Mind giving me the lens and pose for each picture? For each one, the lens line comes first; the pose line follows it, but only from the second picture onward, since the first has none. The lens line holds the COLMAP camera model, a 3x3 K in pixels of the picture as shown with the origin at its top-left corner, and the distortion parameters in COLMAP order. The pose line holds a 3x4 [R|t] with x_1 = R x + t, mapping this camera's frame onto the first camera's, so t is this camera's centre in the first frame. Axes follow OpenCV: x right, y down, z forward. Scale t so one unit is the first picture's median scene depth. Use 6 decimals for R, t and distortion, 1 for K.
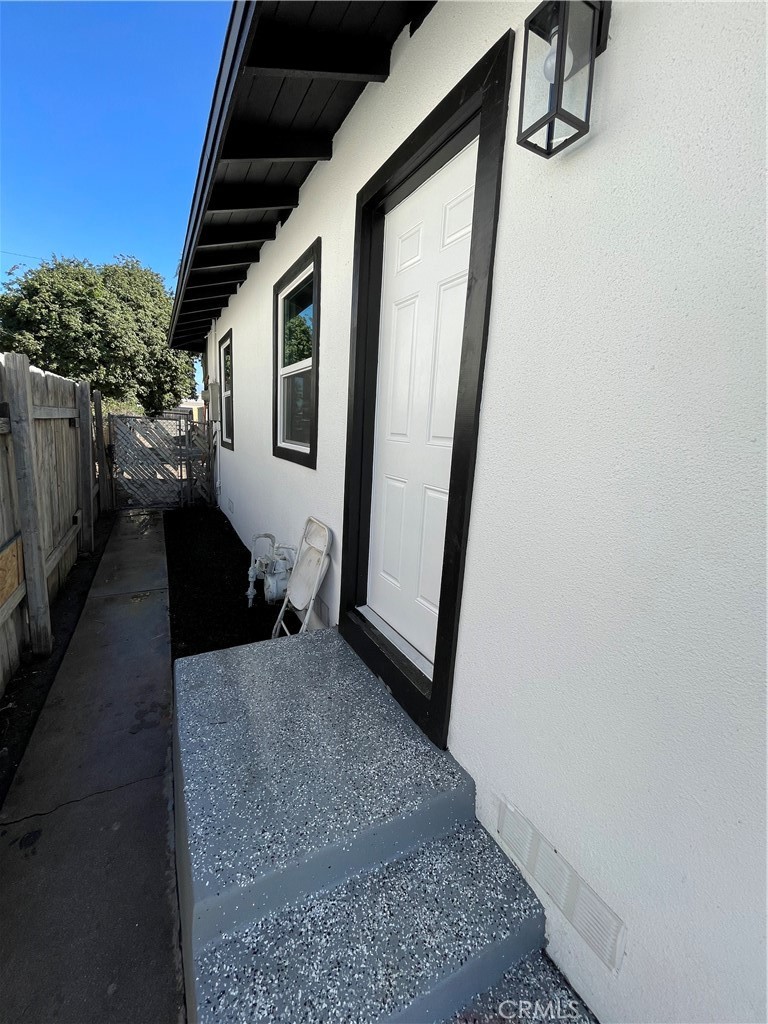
lens RADIAL K [[411.0, 0, 382.4], [0, 411.0, 505.0], [0, 0, 1]] dist [0.002302, 0.000017]
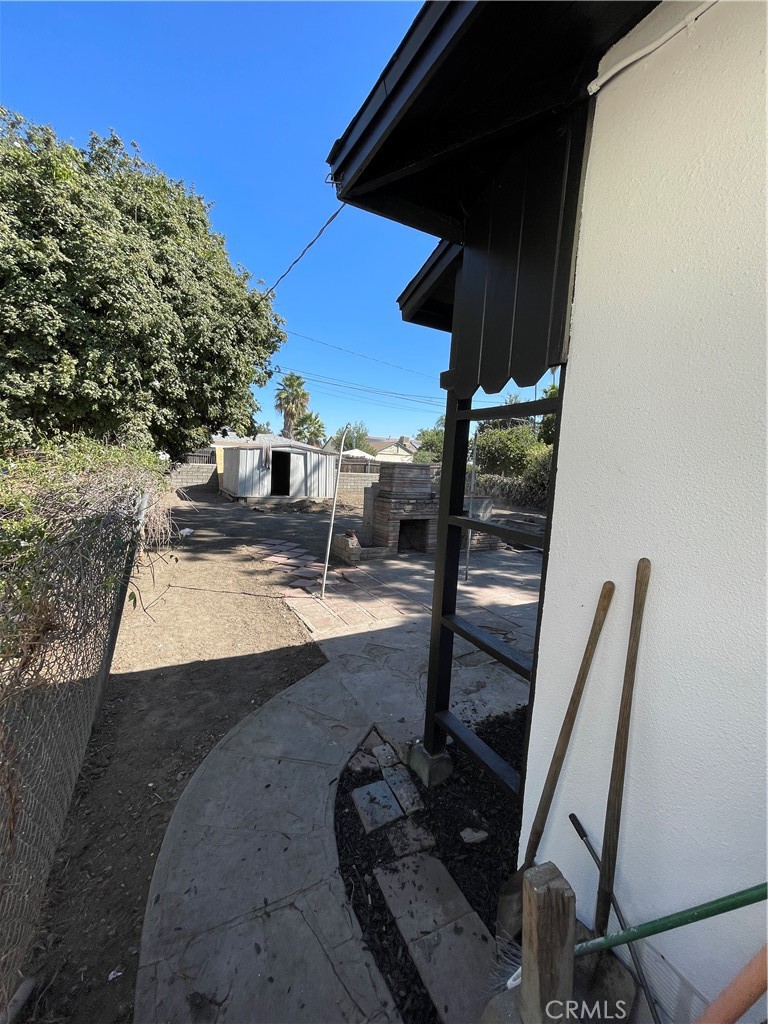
lens RADIAL K [[411.0, 0, 392.4], [0, 411.0, 511.9], [0, 0, 1]] dist [0.002302, 0.000017]
pose [[0.999845, 0.013469, 0.011353, -0.363027], [-0.012804, 0.998306, -0.056749, -0.164603], [-0.012098, 0.056594, 0.998324, 0.596917]]
